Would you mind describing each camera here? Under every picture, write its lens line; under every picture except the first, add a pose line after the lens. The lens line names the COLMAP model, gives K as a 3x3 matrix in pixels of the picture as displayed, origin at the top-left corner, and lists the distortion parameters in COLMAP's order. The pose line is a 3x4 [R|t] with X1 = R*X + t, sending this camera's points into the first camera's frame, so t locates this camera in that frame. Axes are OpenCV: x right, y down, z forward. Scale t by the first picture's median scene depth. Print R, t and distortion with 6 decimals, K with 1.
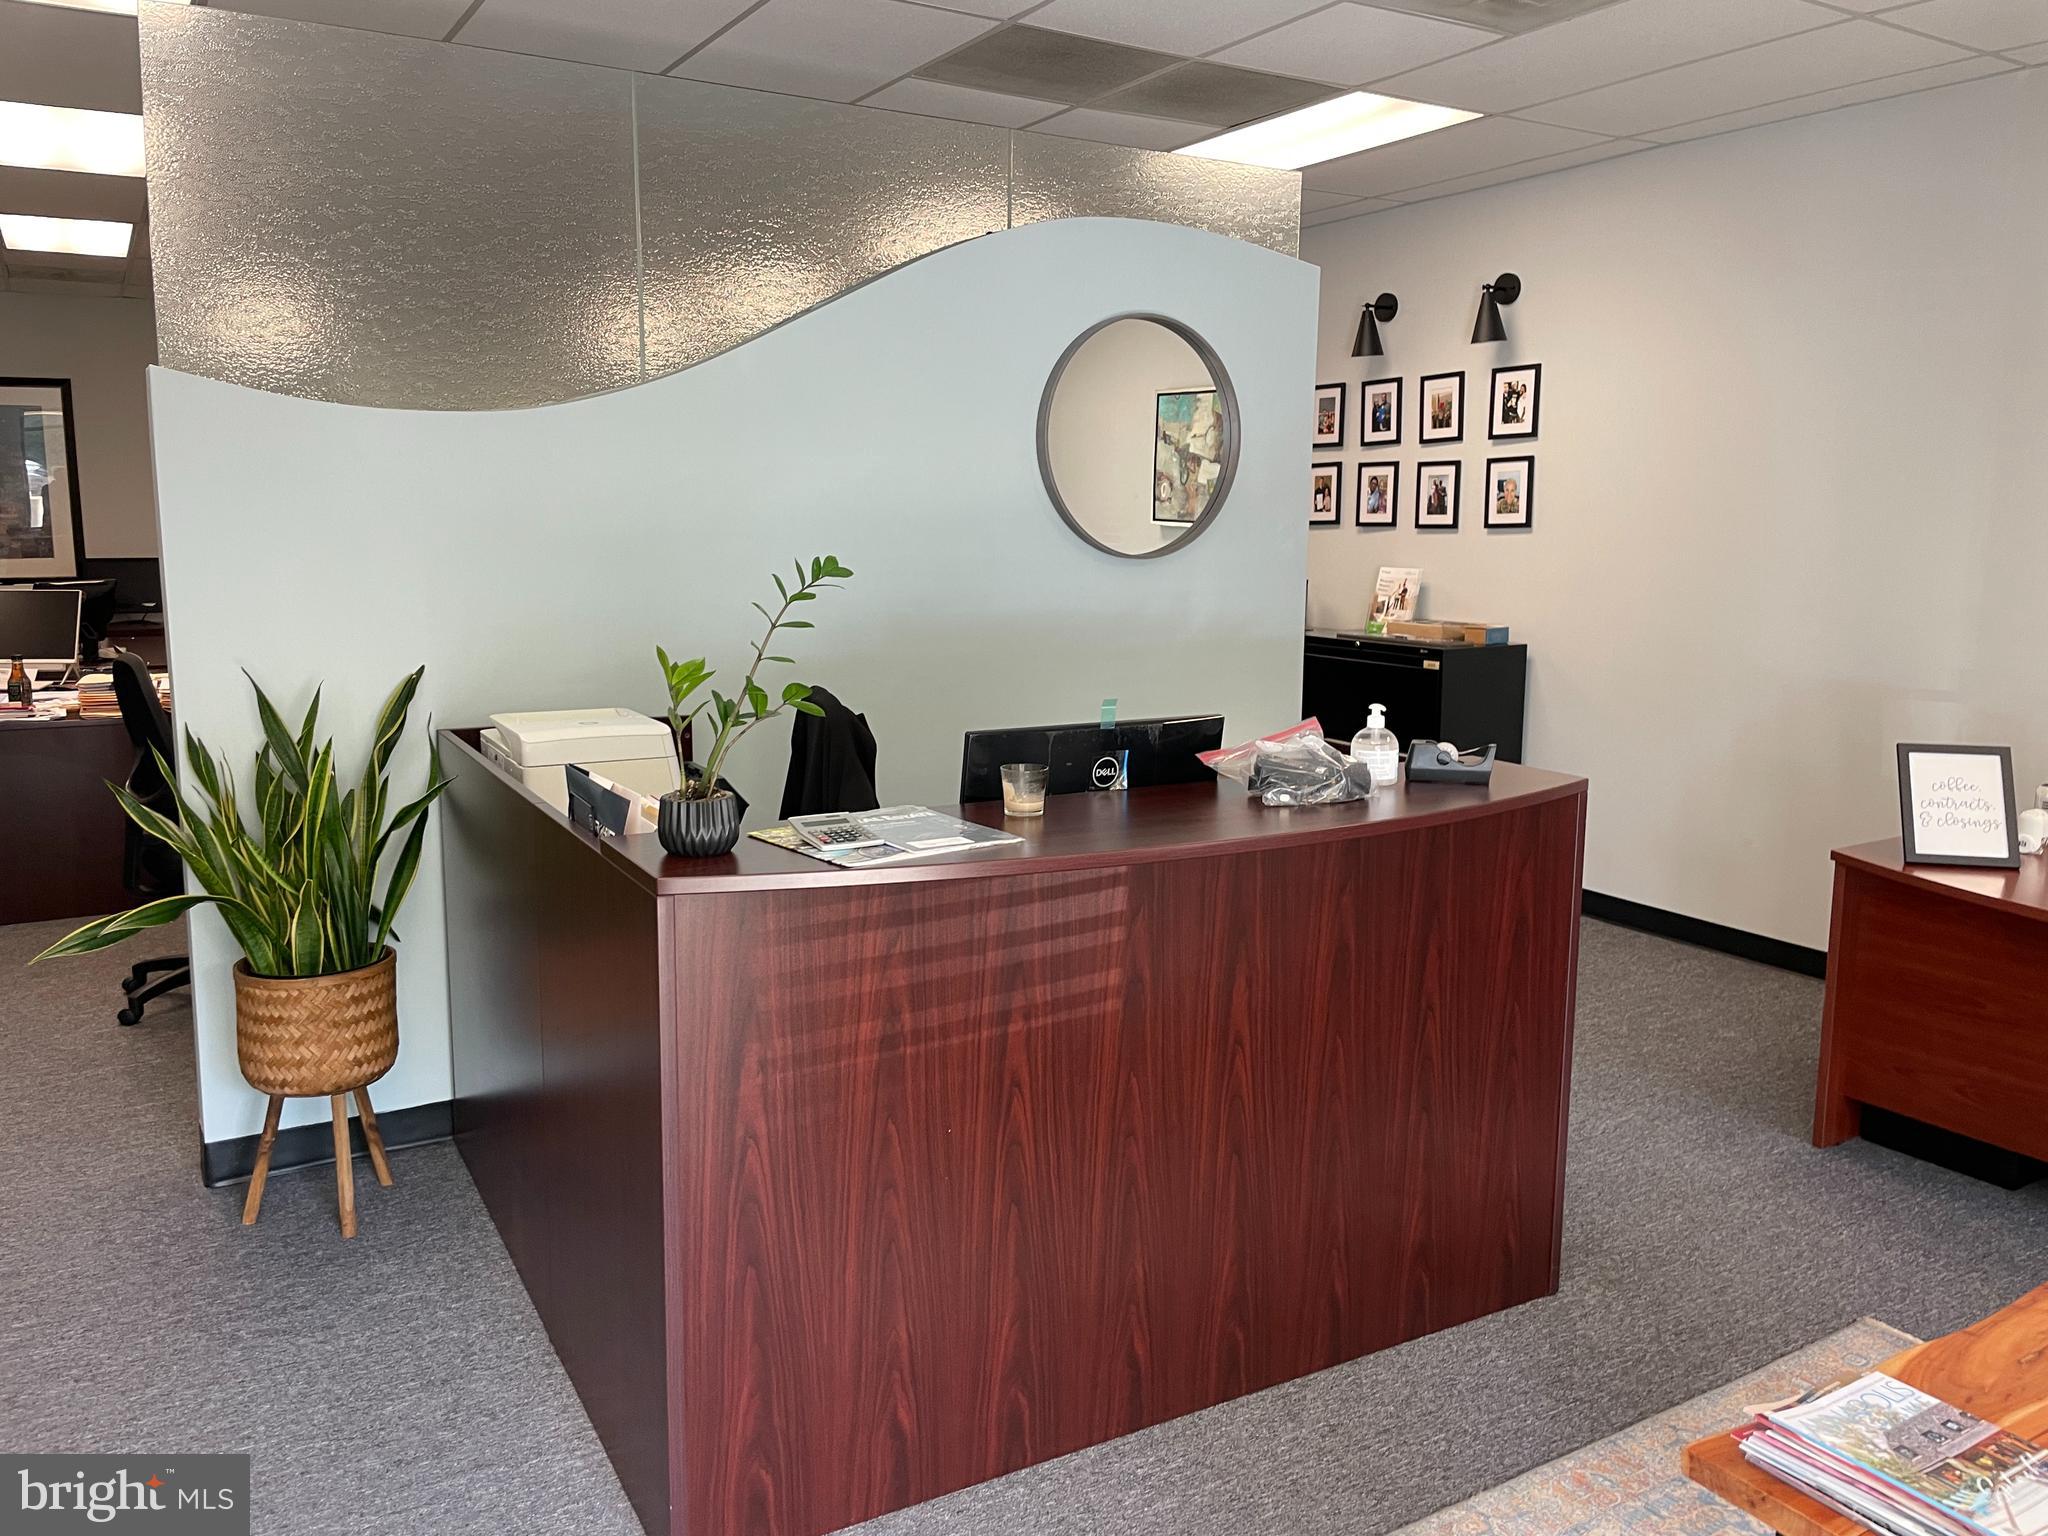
lens RADIAL K [[1560.2, 0, 1018.4], [0, 1560.2, 739.1], [0, 0, 1]] dist [0.090557, -0.117178]
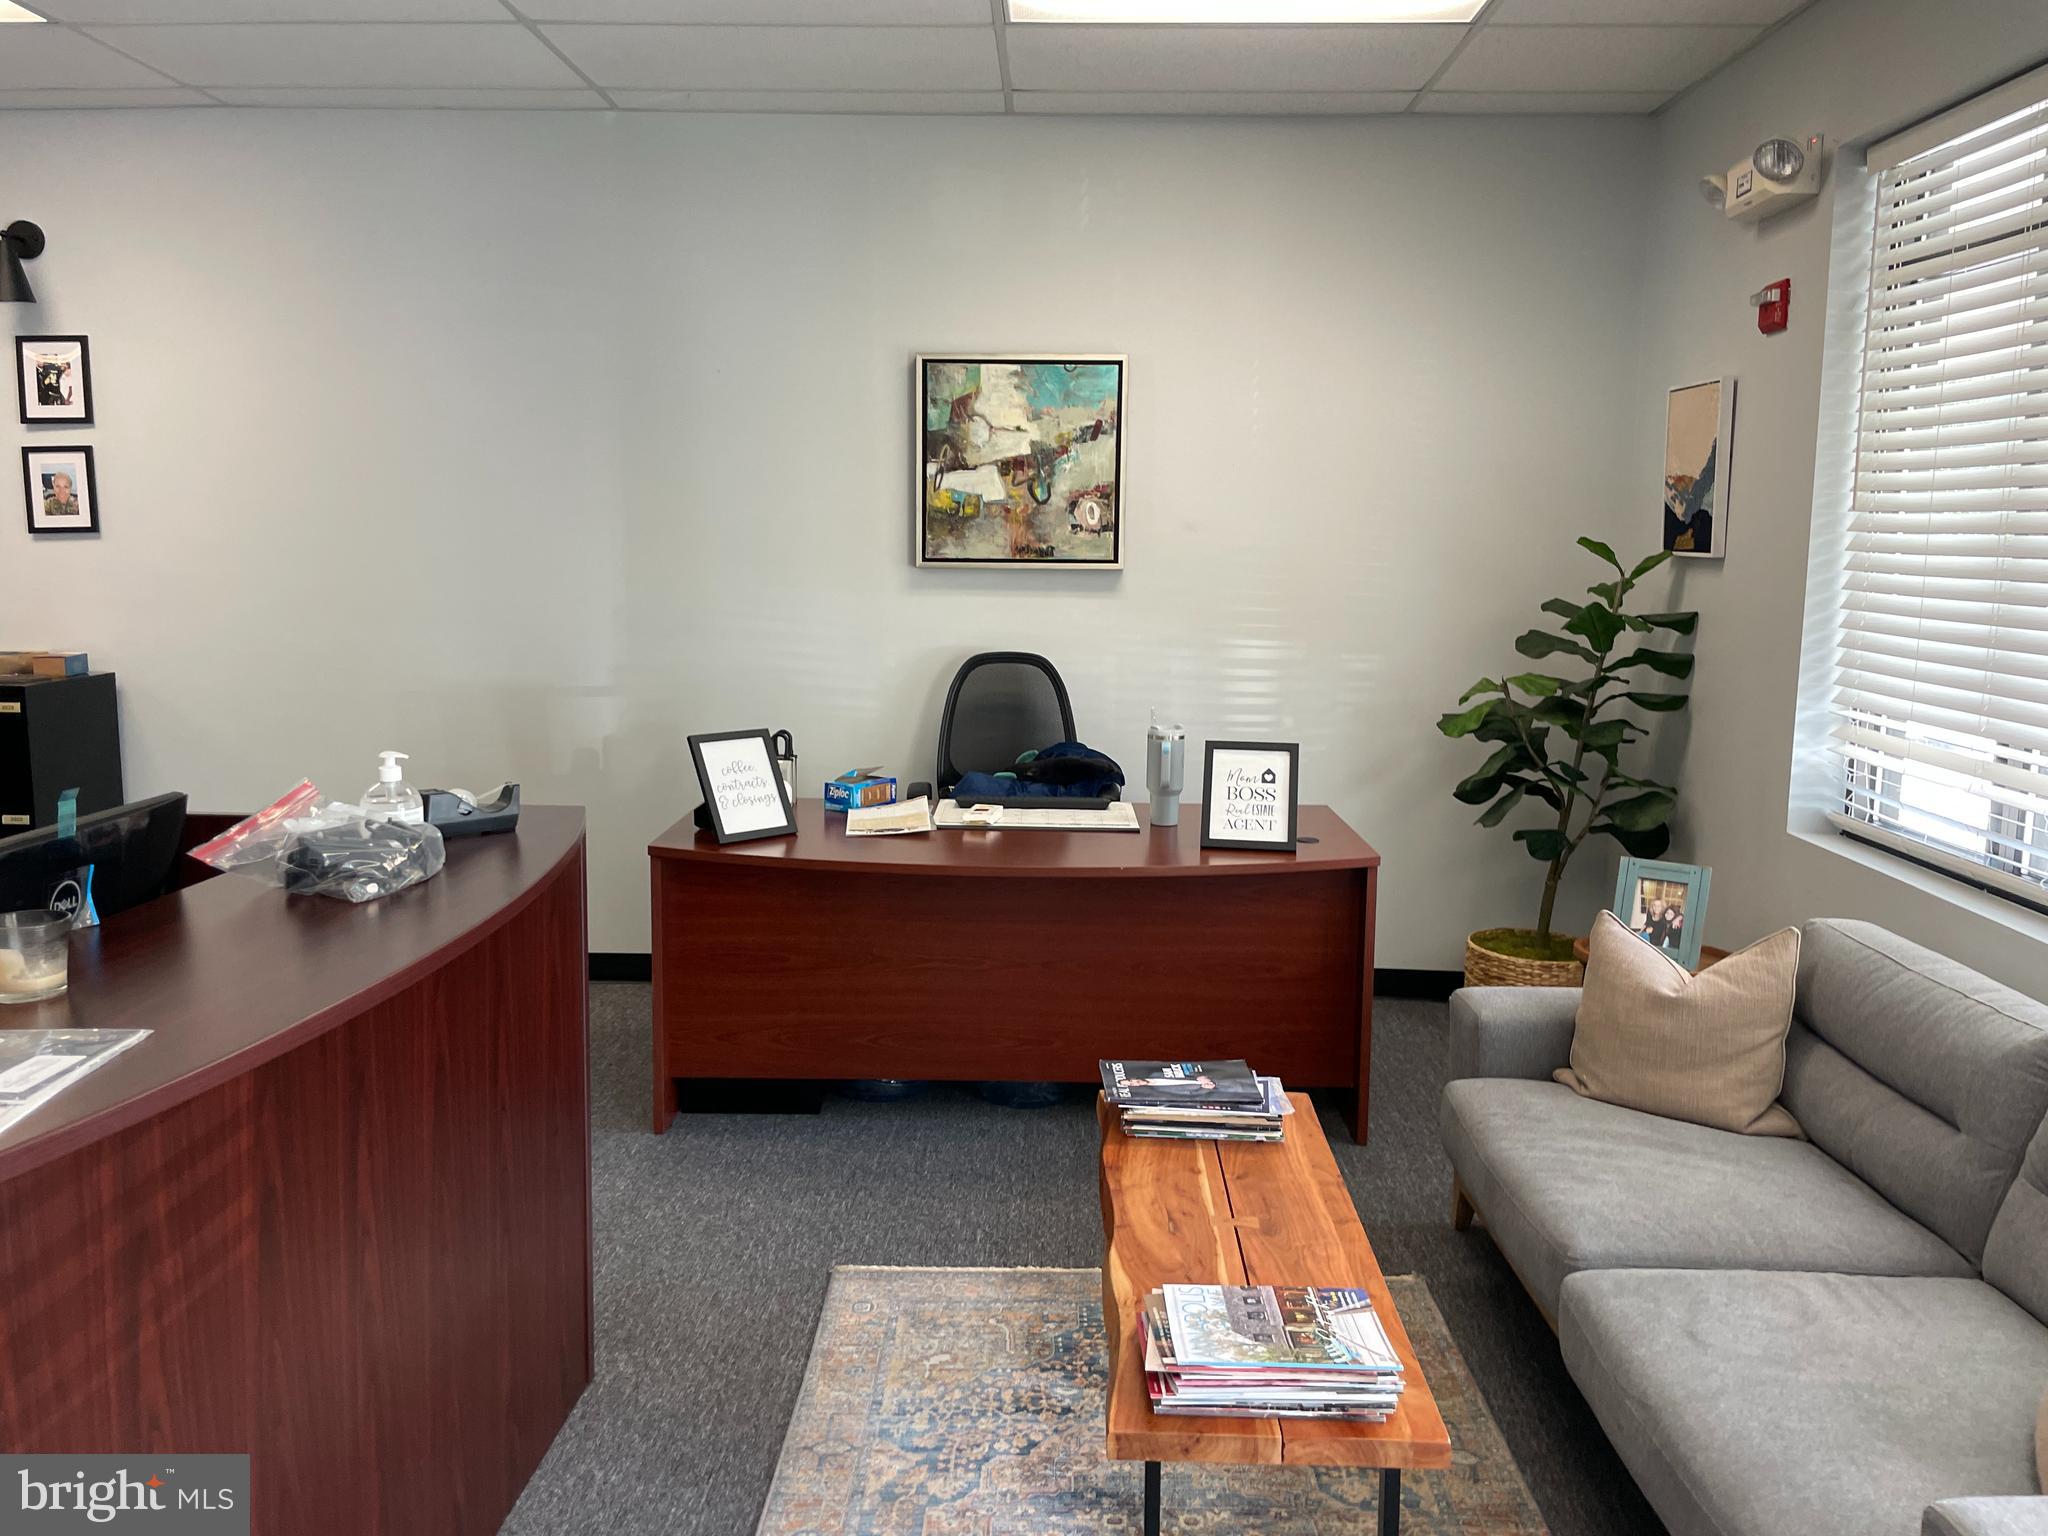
lens RADIAL K [[1560.2, 0, 1029.6], [0, 1560.2, 742.0], [0, 0, 1]] dist [0.090557, -0.117178]
pose [[0.535039, -0.111567, 0.837428, -0.204982], [0.115674, 0.991581, 0.058199, -0.028110], [-0.836871, 0.065730, 0.543440, 0.237403]]
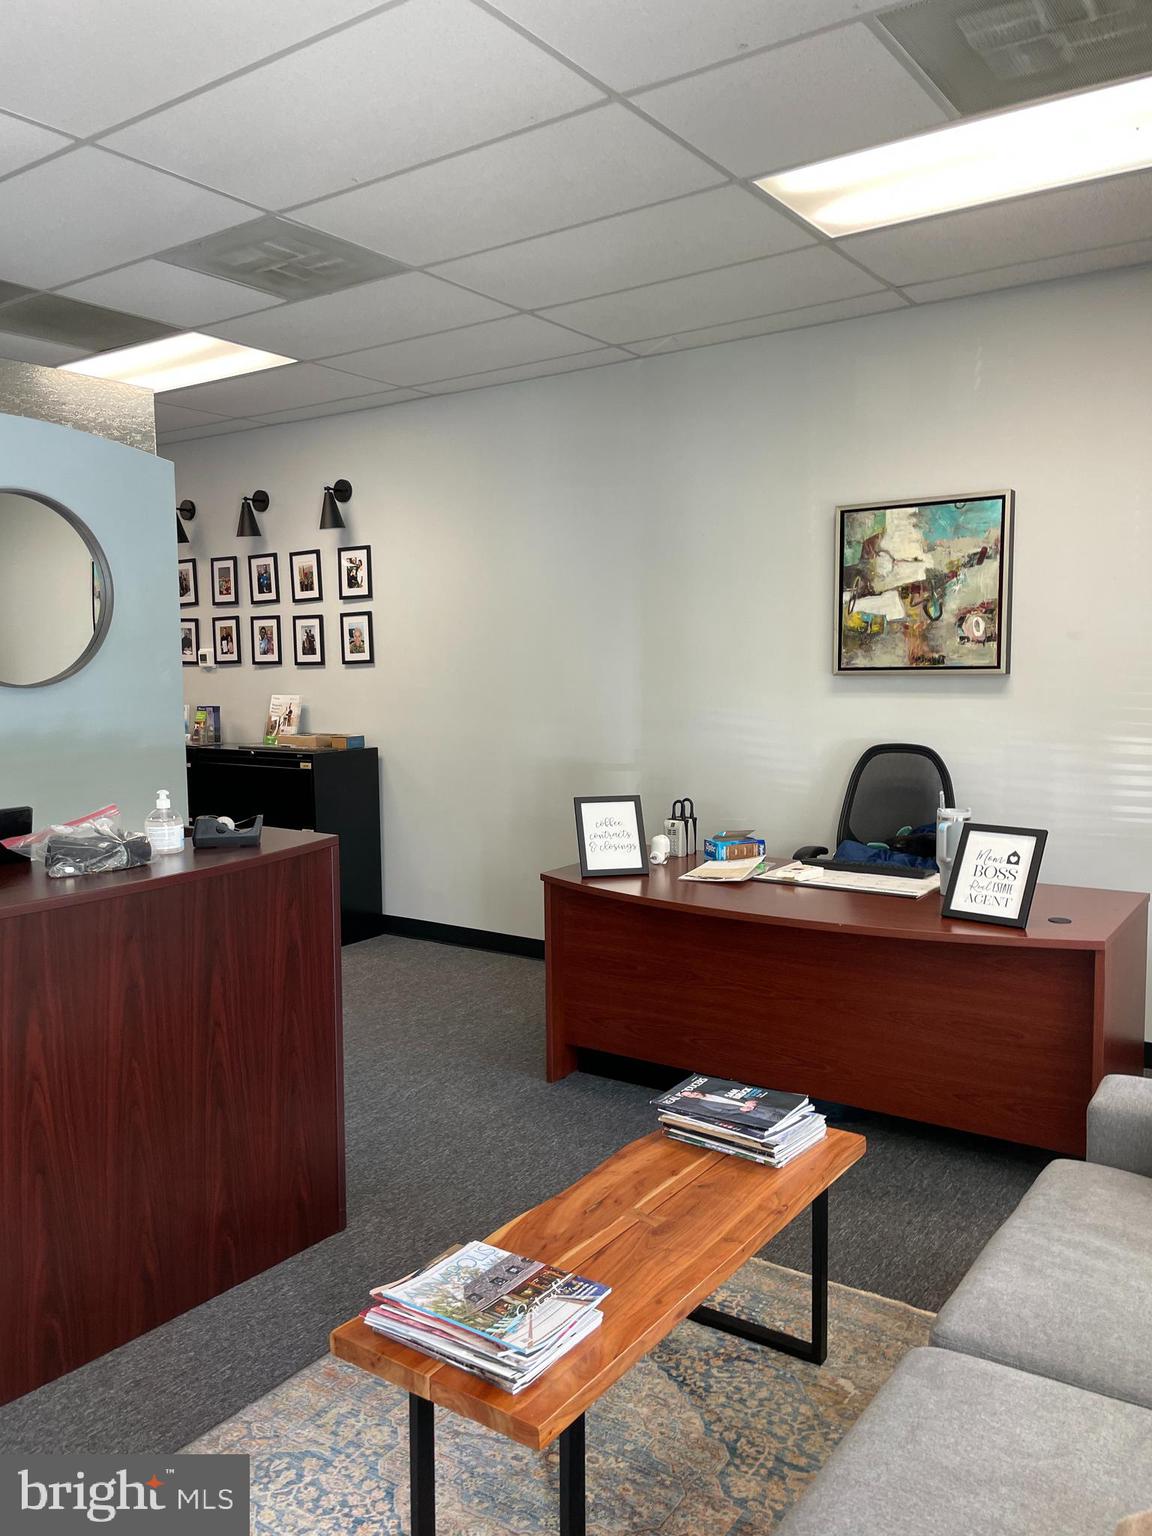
lens RADIAL K [[1170.2, 0, 579.2], [0, 1170.2, 763.1], [0, 0, 1]] dist [0.090557, -0.117178]
pose [[0.914463, -0.052793, 0.401210, 0.121398], [0.076618, 0.996109, -0.043558, 0.018660], [-0.397350, 0.070572, 0.914950, -0.005808]]
